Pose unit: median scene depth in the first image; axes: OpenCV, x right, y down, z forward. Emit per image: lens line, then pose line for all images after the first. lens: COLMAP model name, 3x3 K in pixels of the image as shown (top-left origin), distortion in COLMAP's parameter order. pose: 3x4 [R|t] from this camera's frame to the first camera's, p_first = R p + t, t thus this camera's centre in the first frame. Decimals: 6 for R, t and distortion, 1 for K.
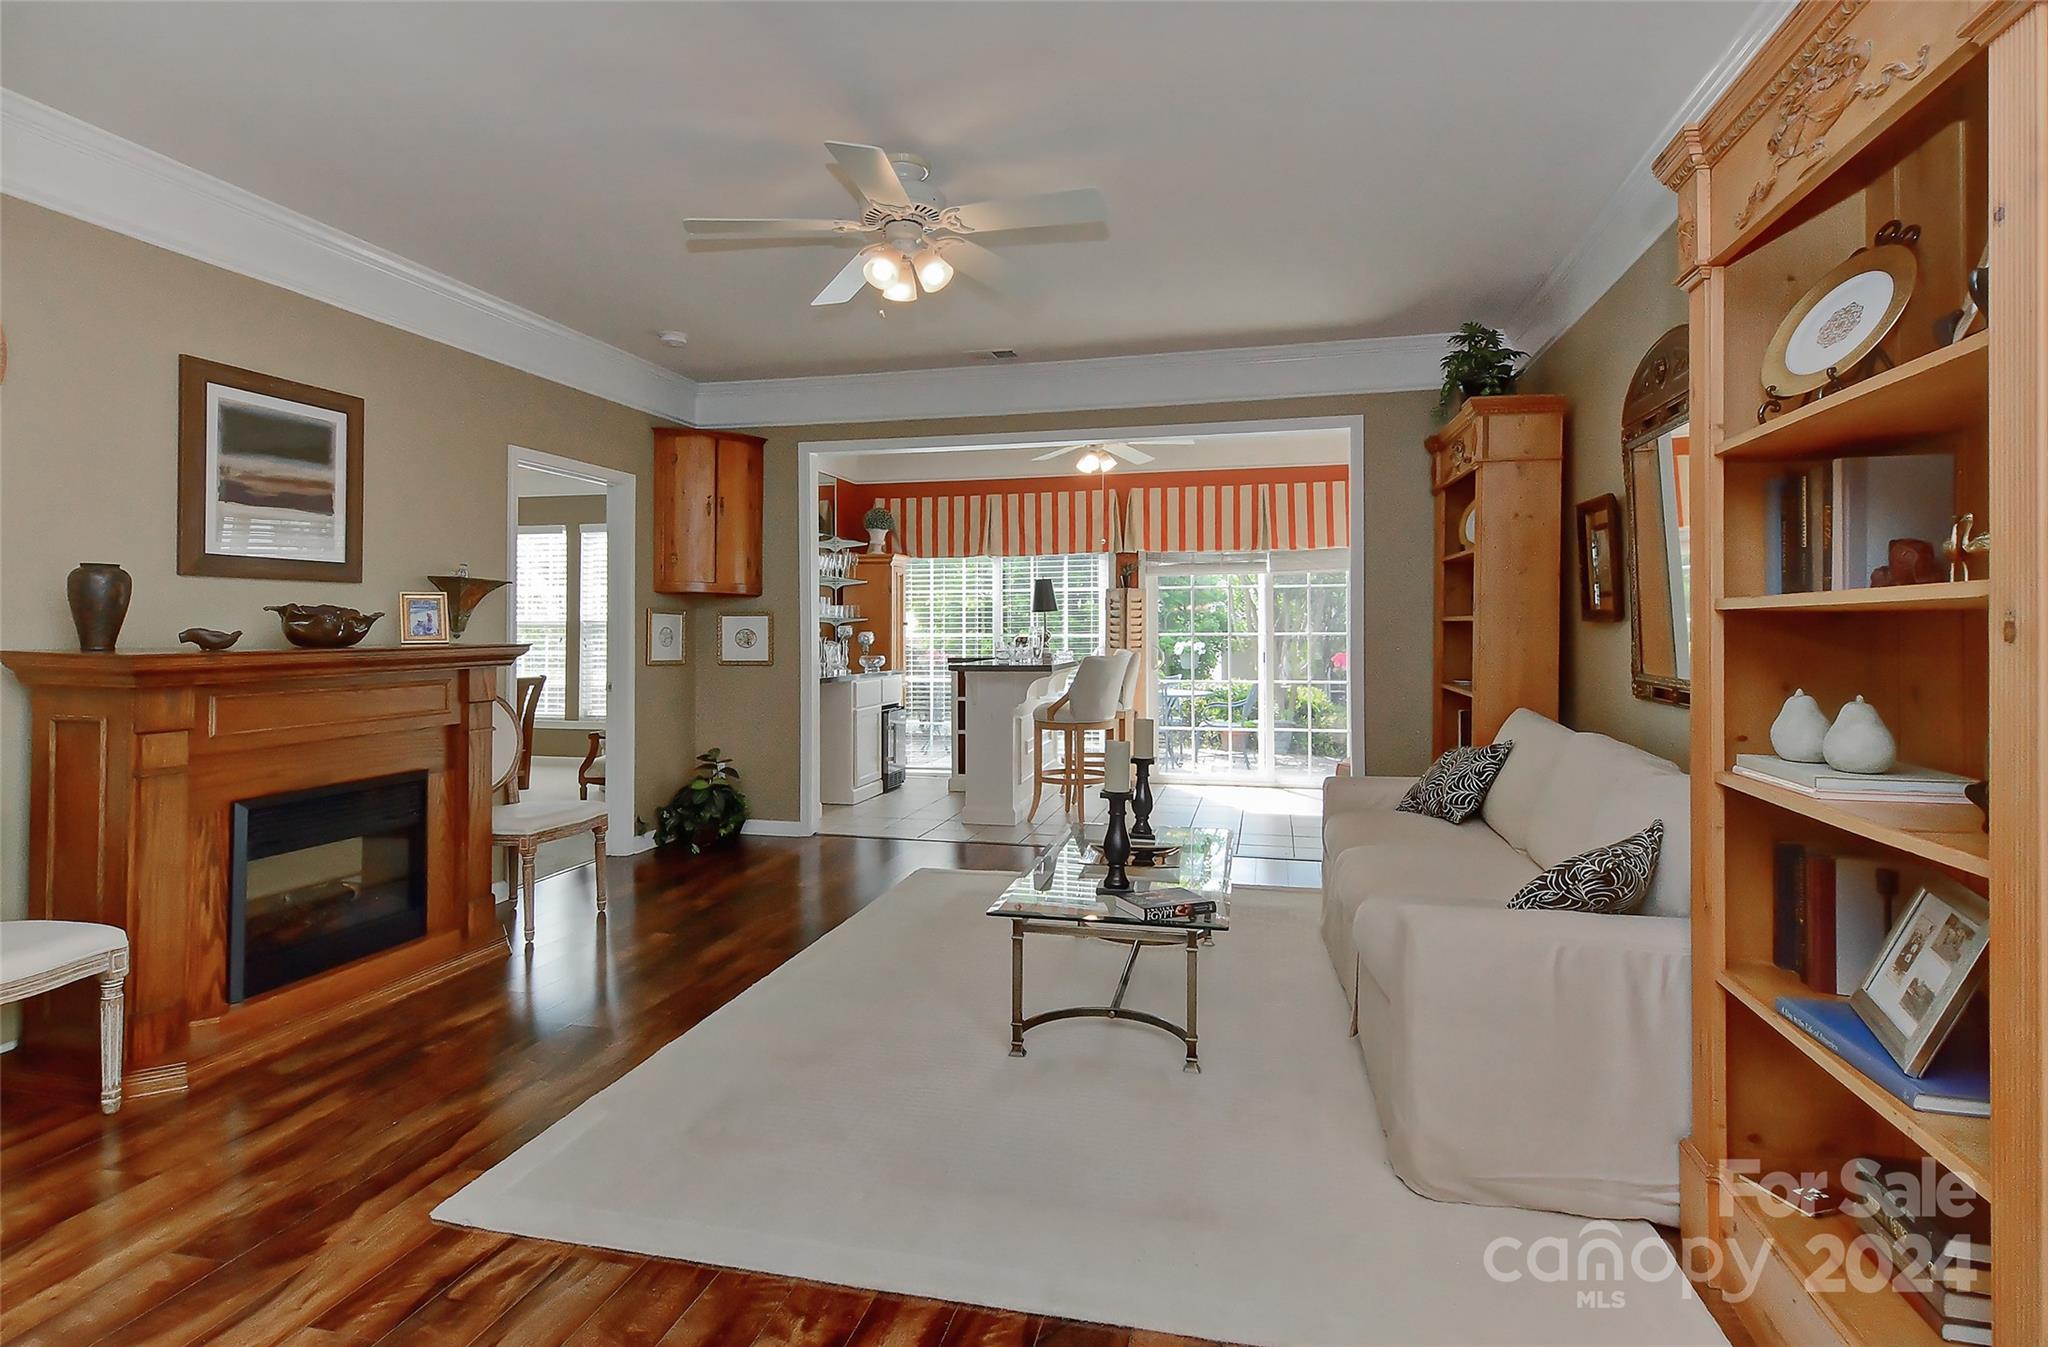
lens RADIAL K [[1038.4, 0, 1032.6], [0, 1038.4, 622.3], [0, 0, 1]] dist [-0.001039, -0.000239]
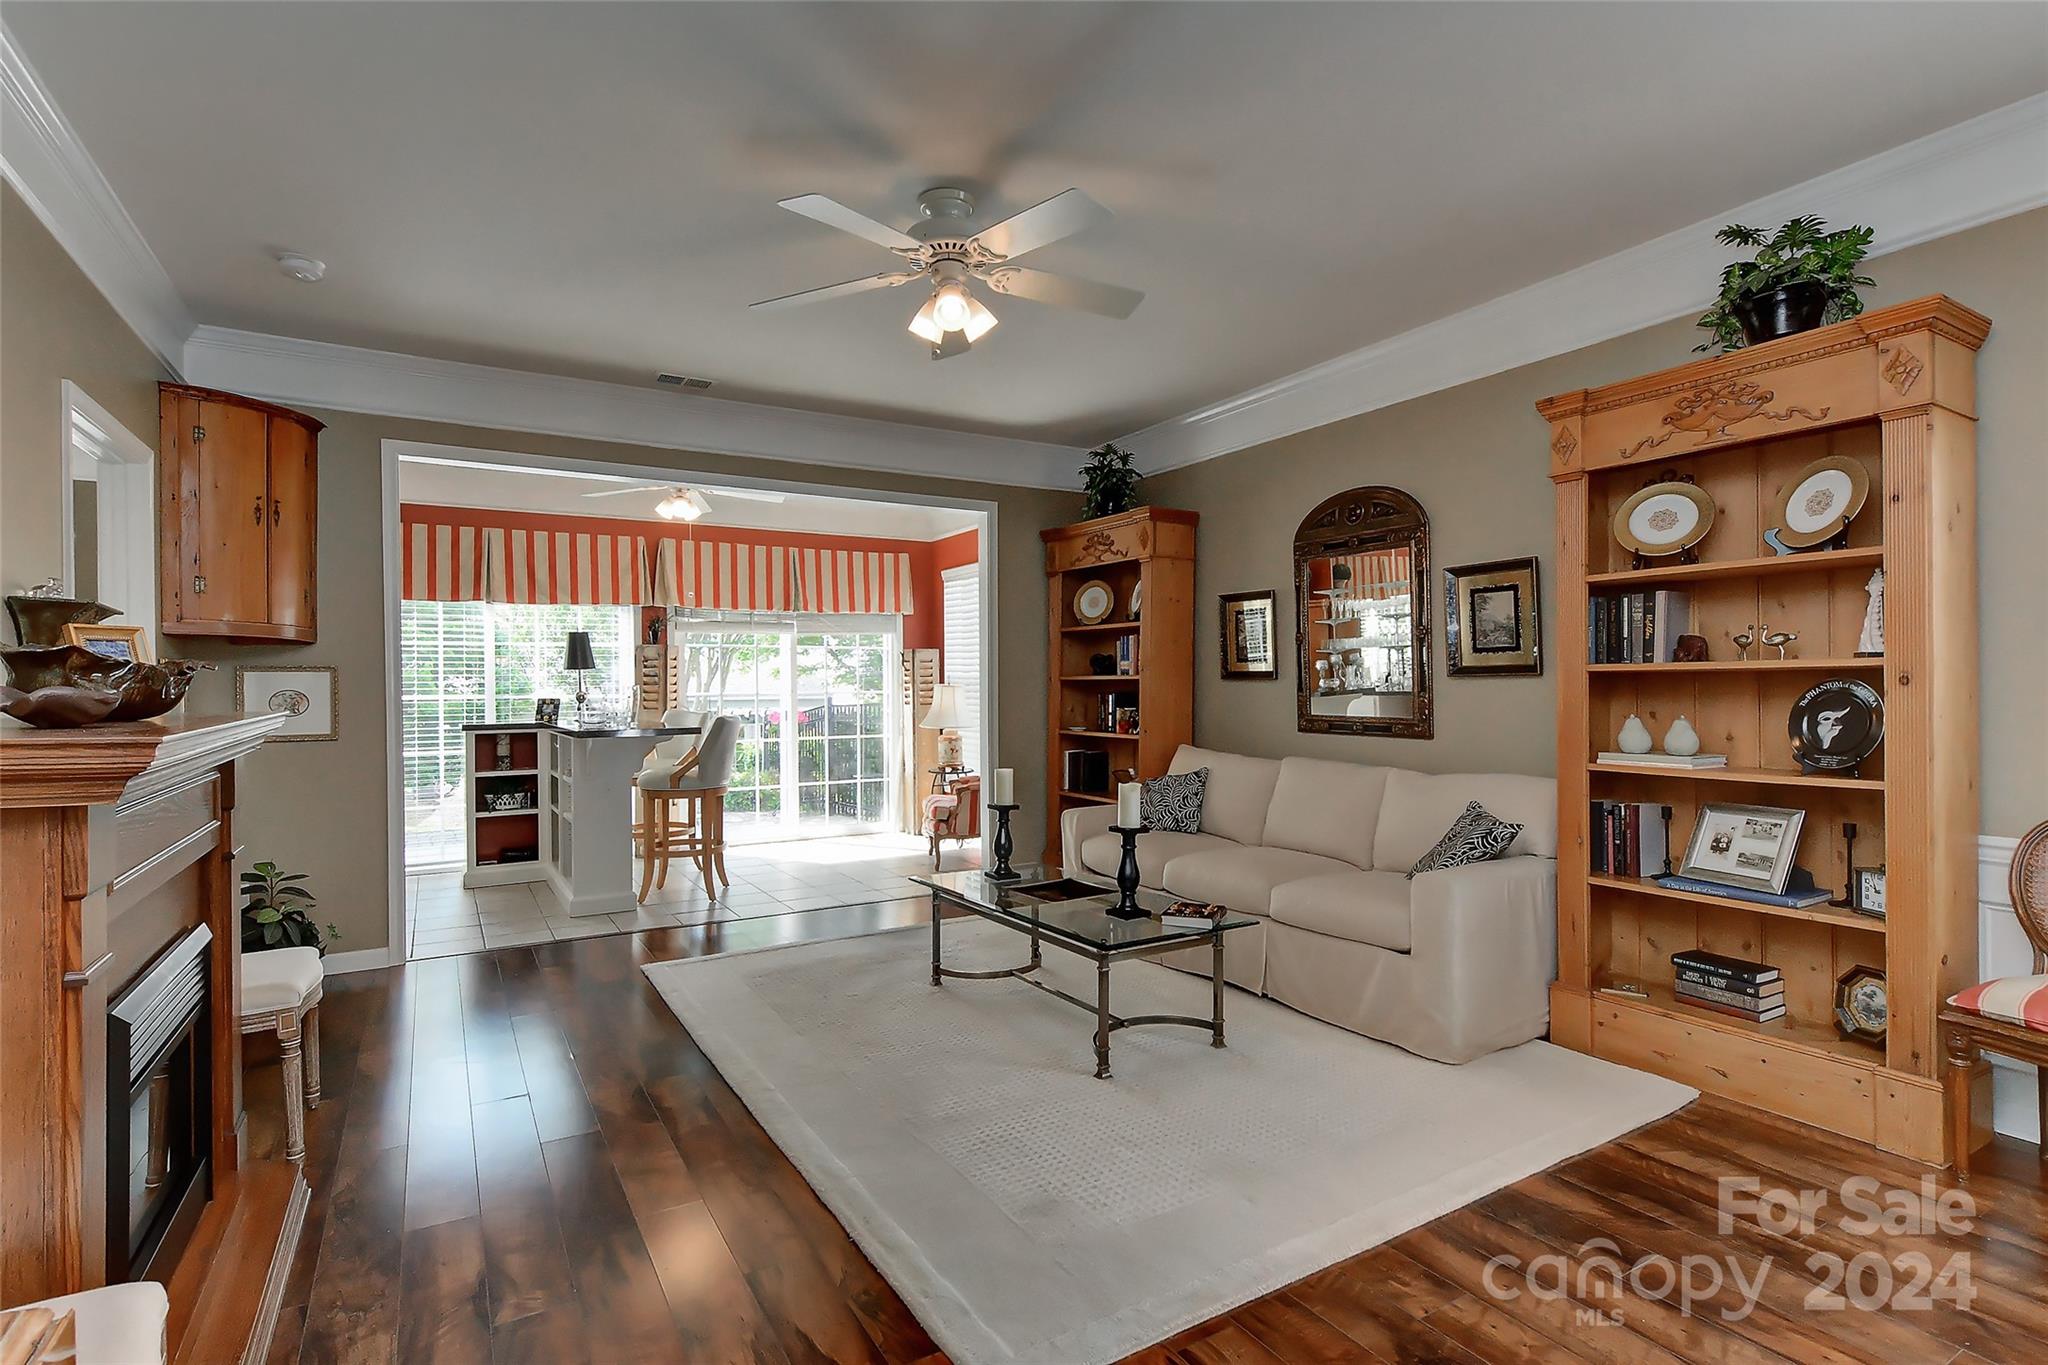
lens RADIAL K [[1001.5, 0, 1060.7], [0, 1001.5, 688.6], [0, 0, 1]] dist [0.004380, 0.000576]
pose [[0.701370, -0.004157, 0.712785, -0.340416], [0.000437, 0.999985, 0.005402, 0.001927], [-0.712797, -0.003477, 0.701362, 0.129032]]
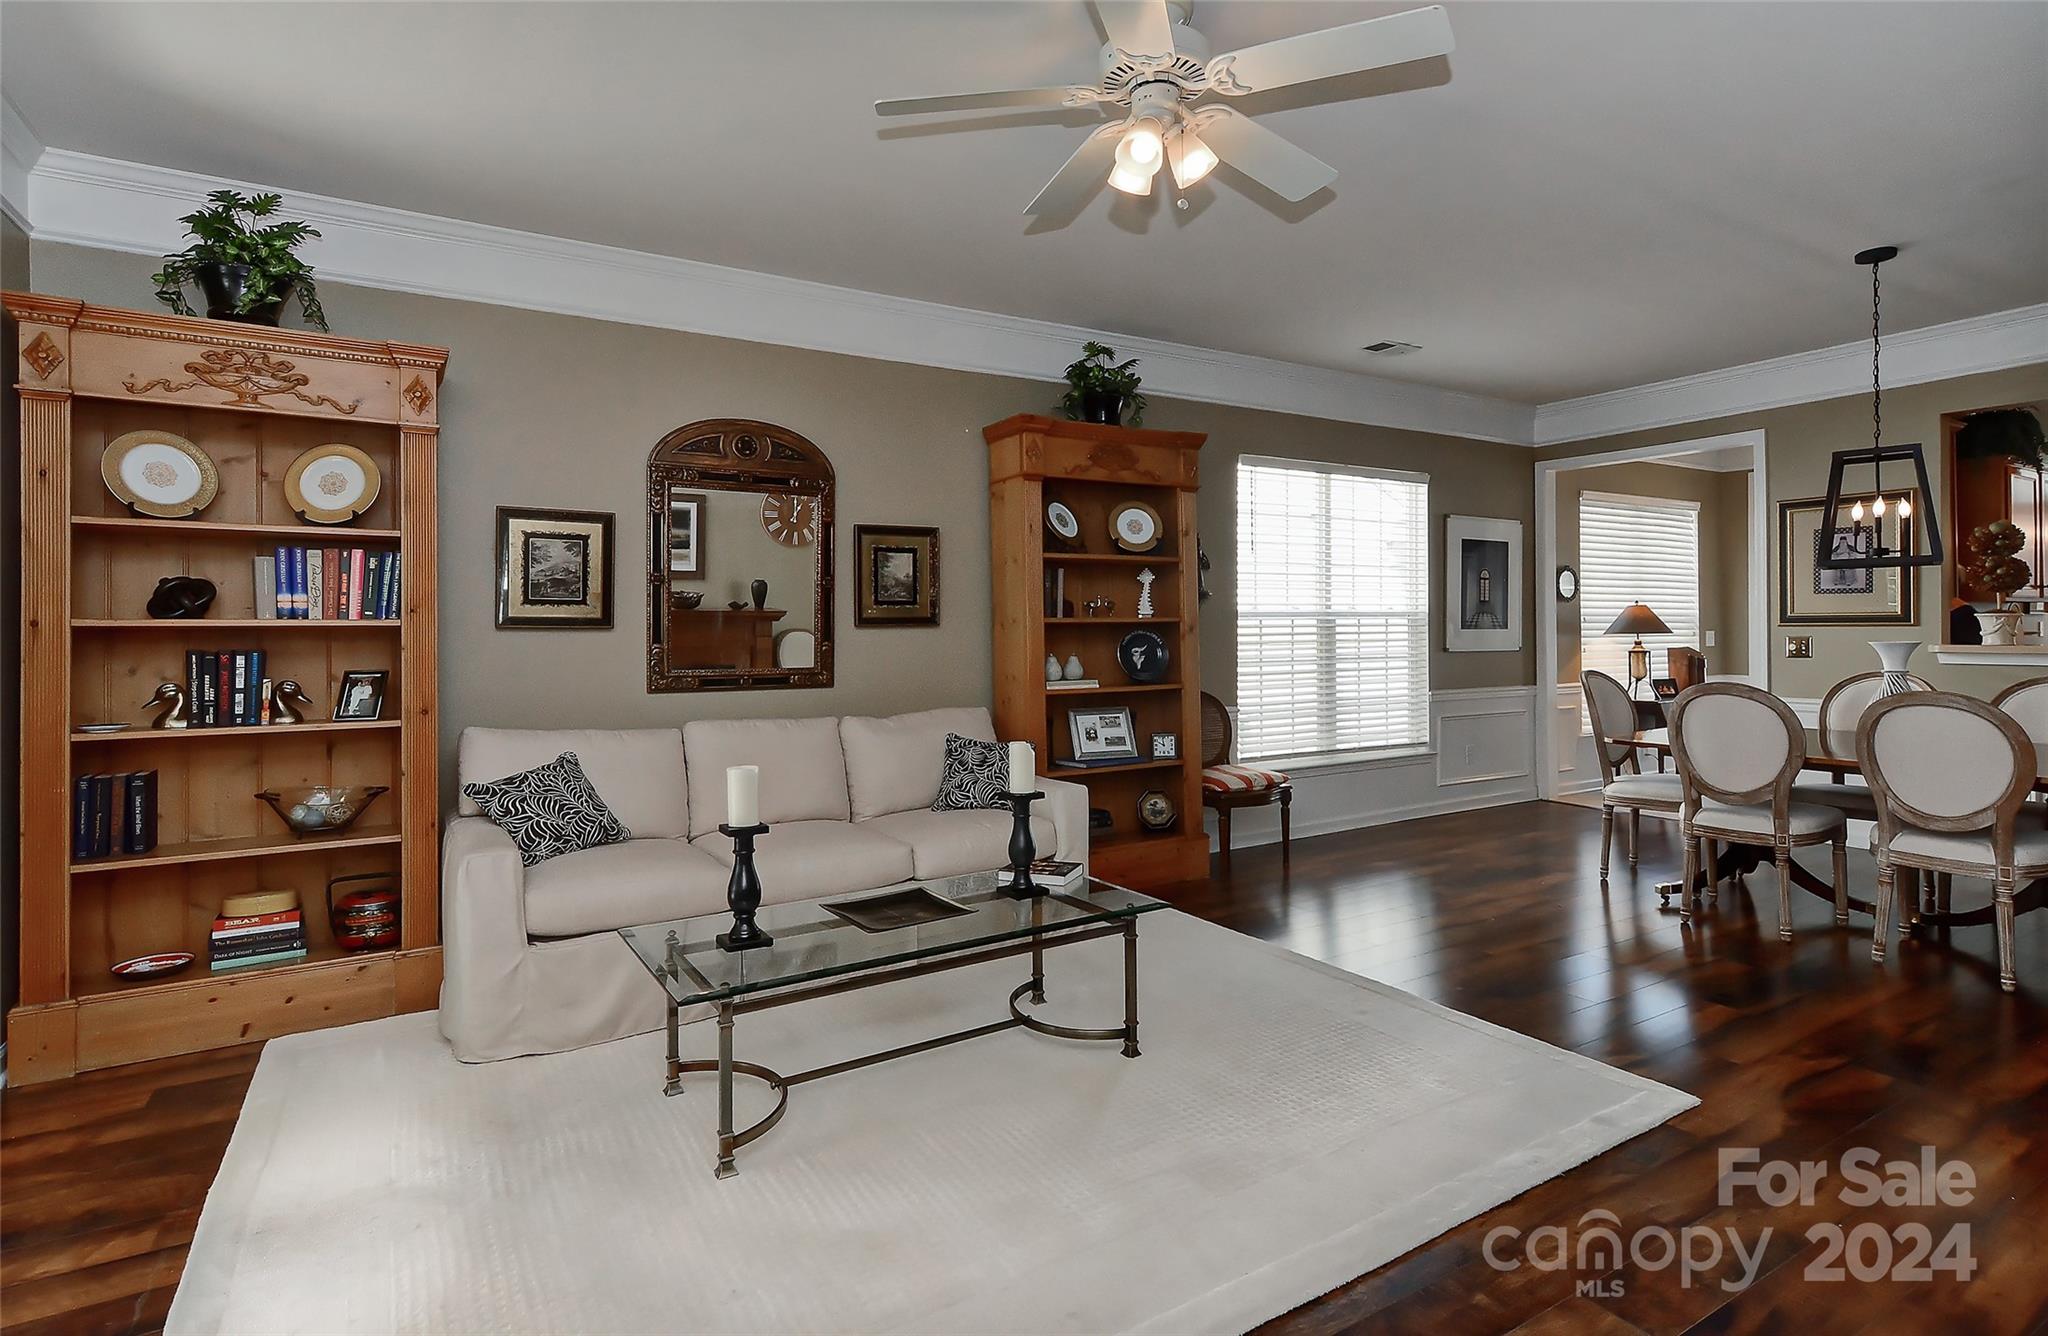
lens RADIAL K [[954.9, 0, 1018.1], [0, 954.9, 628.7], [0, 0, 1]] dist [0.001537, 0.000242]
pose [[-0.684502, 0.013489, 0.728886, -0.261988], [0.007793, 0.999907, -0.011186, 0.007299], [-0.728970, -0.001976, -0.684543, 0.738593]]
